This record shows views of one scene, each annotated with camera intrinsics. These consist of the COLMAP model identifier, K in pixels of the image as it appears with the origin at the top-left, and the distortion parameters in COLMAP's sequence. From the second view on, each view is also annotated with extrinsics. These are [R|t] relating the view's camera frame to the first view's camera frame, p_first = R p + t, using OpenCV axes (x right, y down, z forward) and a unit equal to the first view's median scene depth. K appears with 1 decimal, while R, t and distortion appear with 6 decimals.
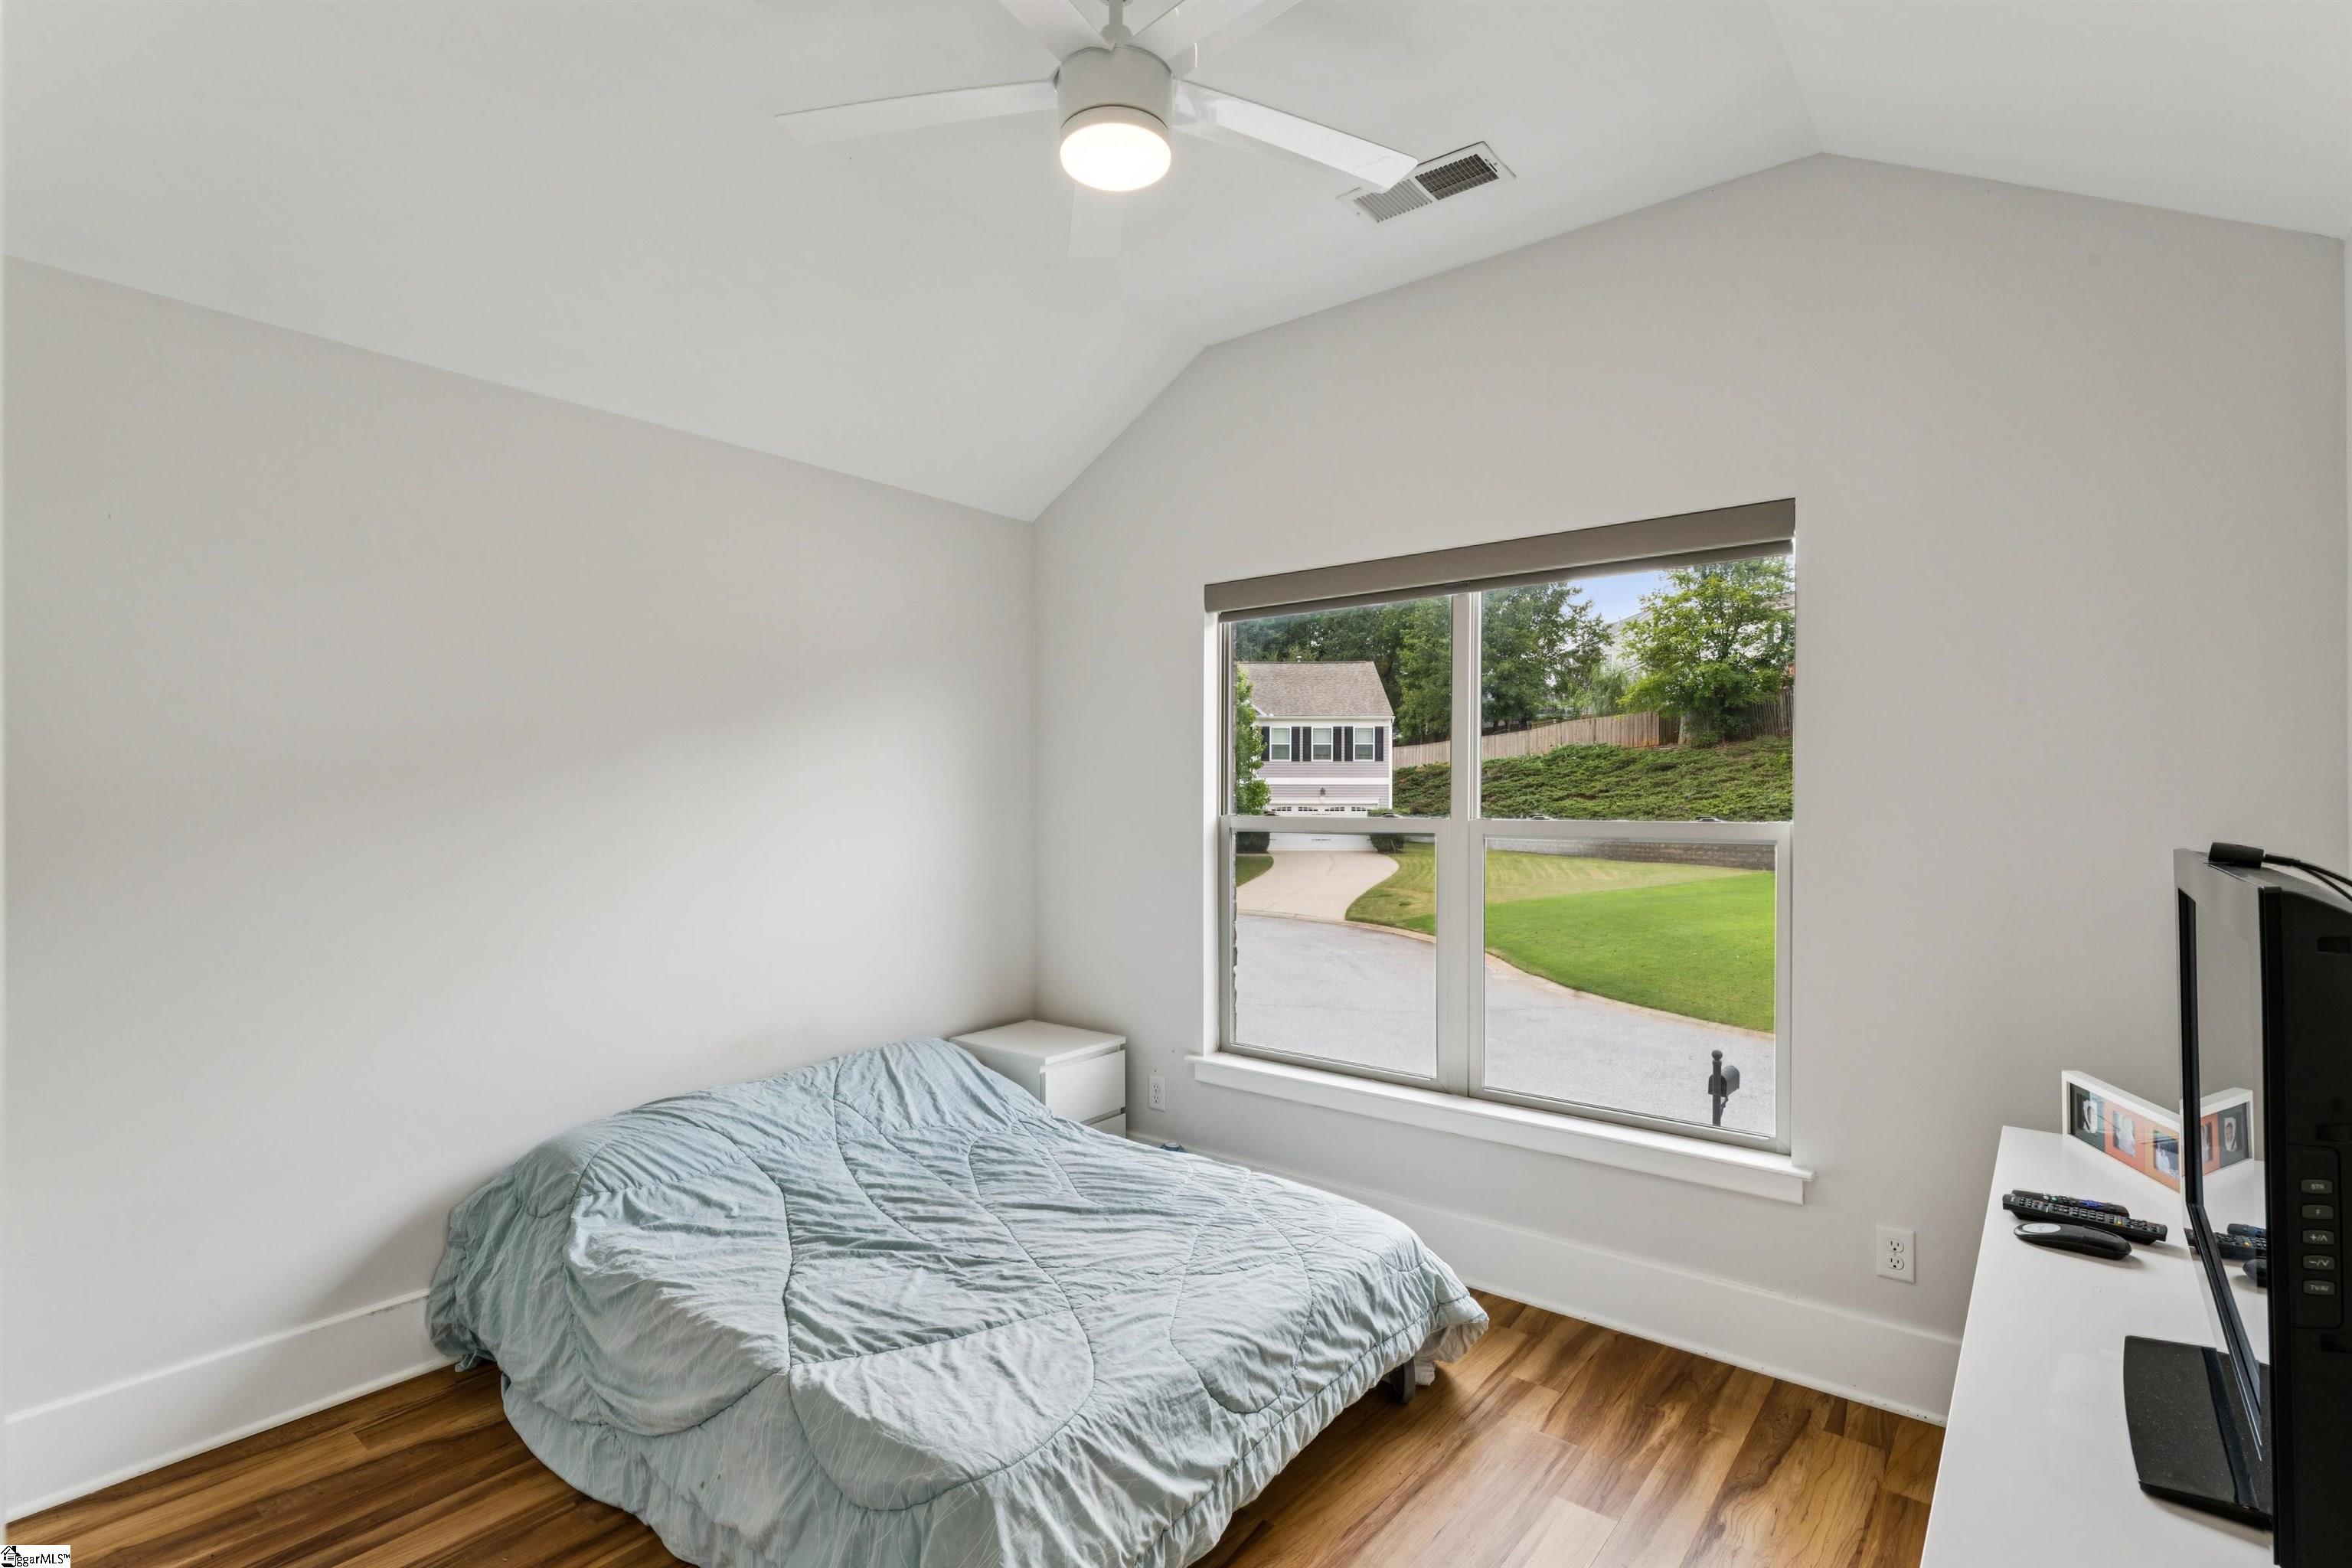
lens RADIAL K [[1117.8, 0, 1176.0], [0, 1117.8, 784.0], [0, 0, 1]] dist [-0.000265, 0.000136]
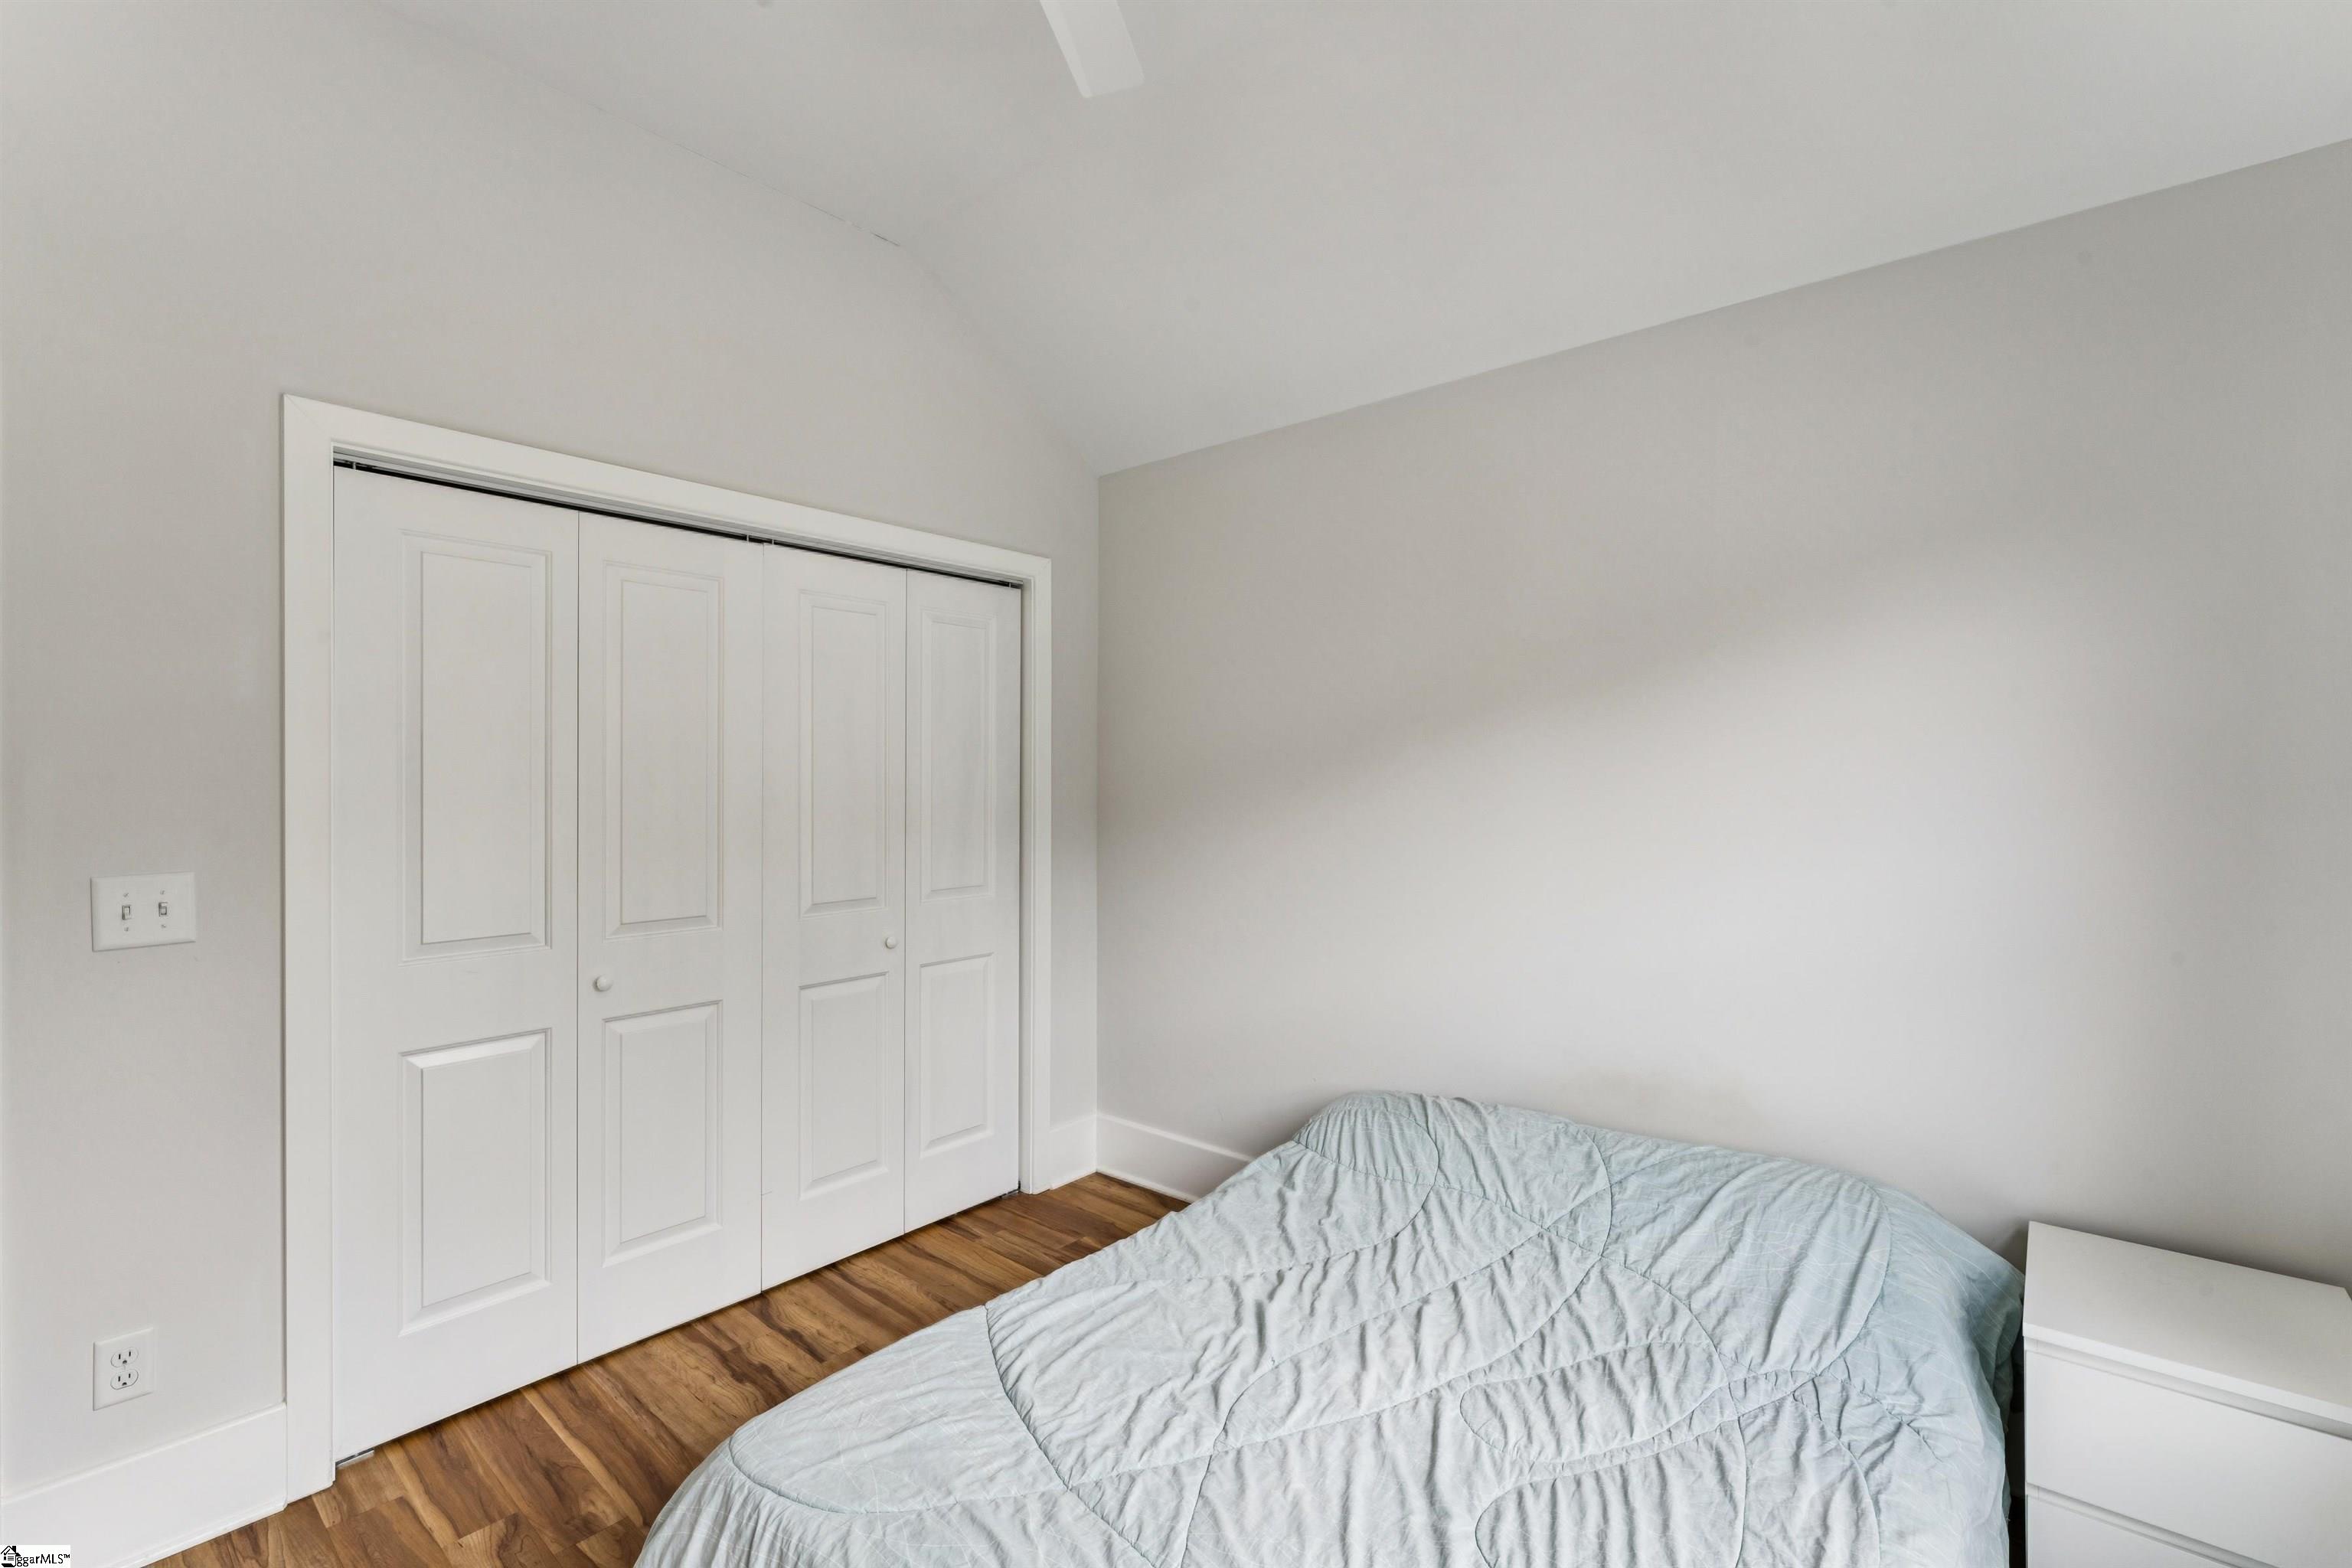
lens RADIAL K [[1027.9, 0, 1176.0], [0, 1027.9, 784.0], [0, 0, 1]] dist [0.000360, 0.000057]
pose [[-0.026991, 0.005173, -0.999622, 0.457955], [0.003250, 0.999982, 0.005087, 0.016522], [0.999630, -0.003111, -0.027008, 0.895460]]
